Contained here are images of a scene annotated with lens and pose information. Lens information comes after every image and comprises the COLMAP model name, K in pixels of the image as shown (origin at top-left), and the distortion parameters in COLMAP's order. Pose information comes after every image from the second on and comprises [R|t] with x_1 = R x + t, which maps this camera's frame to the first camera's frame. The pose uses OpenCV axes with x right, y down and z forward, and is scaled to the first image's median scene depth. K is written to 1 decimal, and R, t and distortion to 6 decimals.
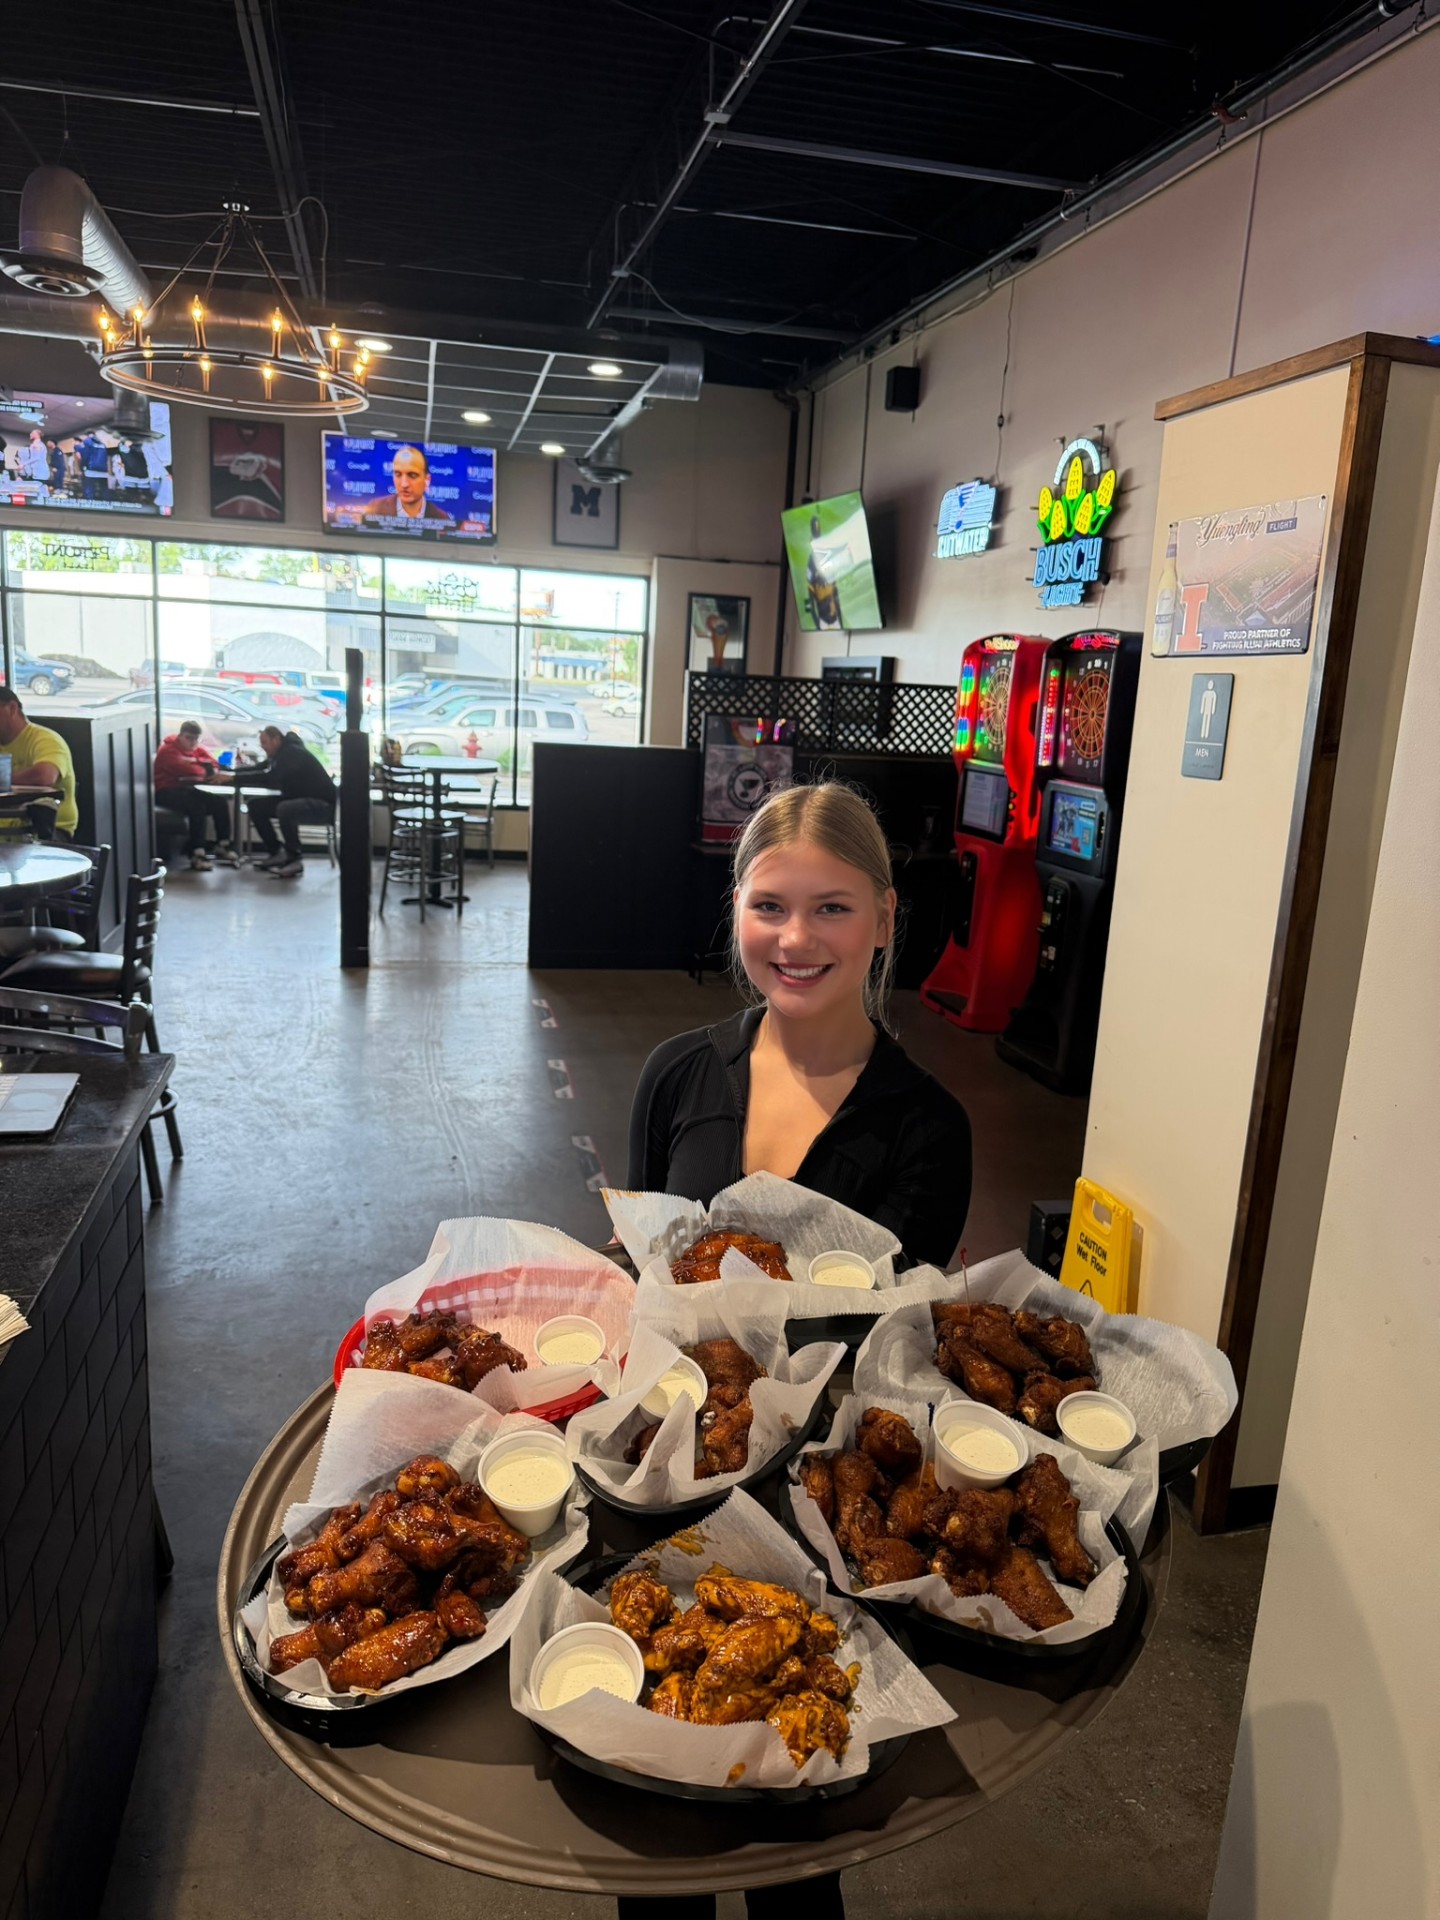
lens RADIAL K [[1393.7, 0, 720.0], [0, 1393.7, 960.0], [0, 0, 1]] dist [0.005210, -0.003176]
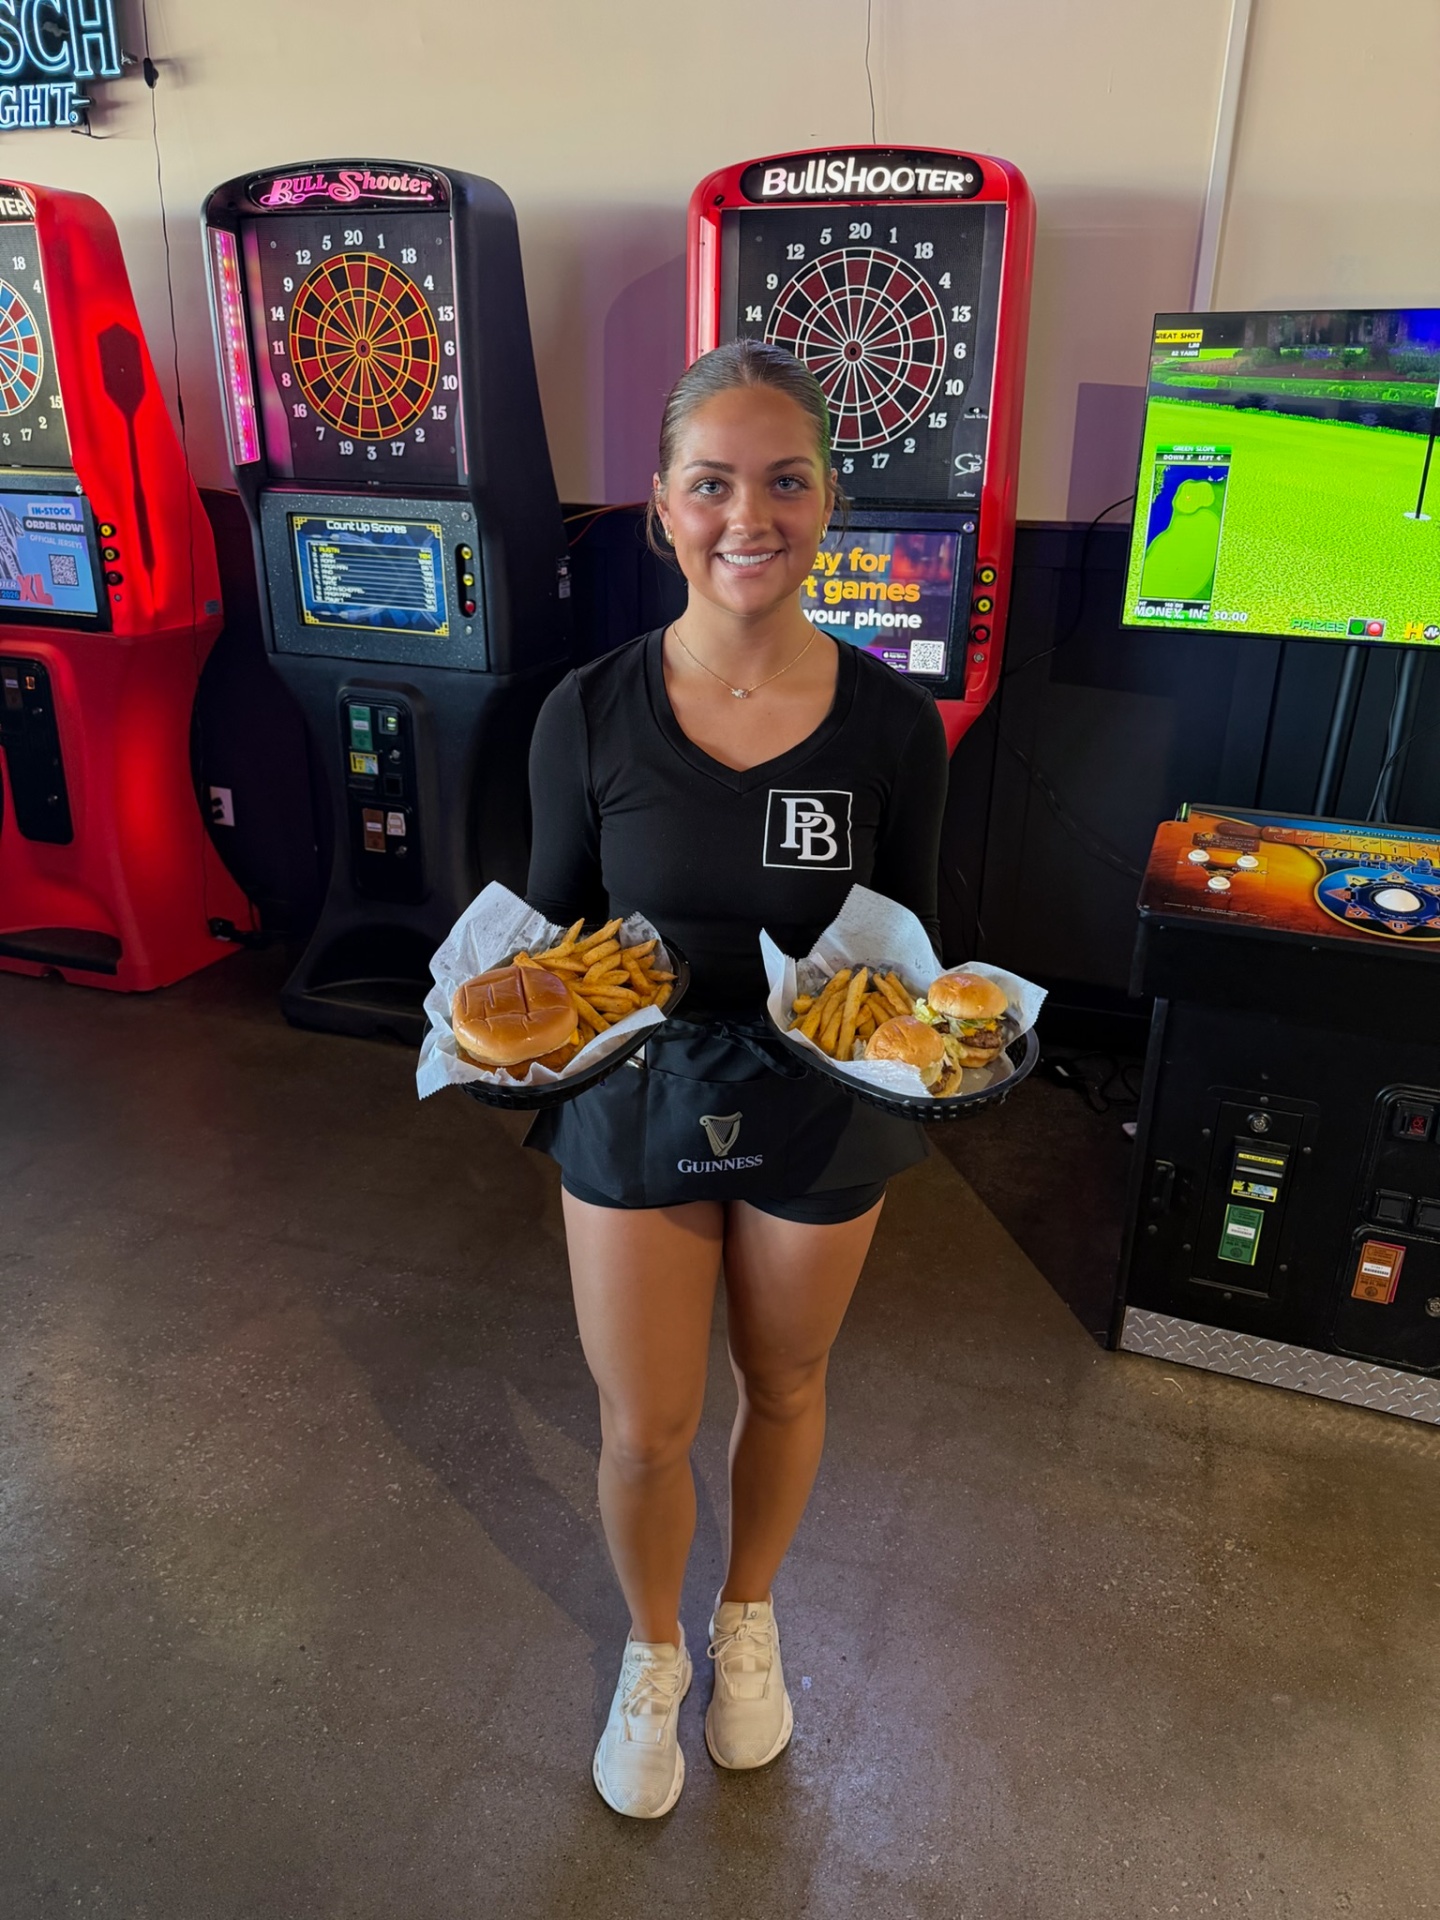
lens RADIAL K [[1484.5, 0, 720.0], [0, 1484.5, 960.0], [0, 0, 1]] dist [-0.001079, 0.001778]
pose [[0.550546, -0.341218, 0.761885, -0.135753], [0.183474, 0.939793, 0.288315, -0.091093], [-0.814393, -0.018945, 0.580004, 0.531700]]
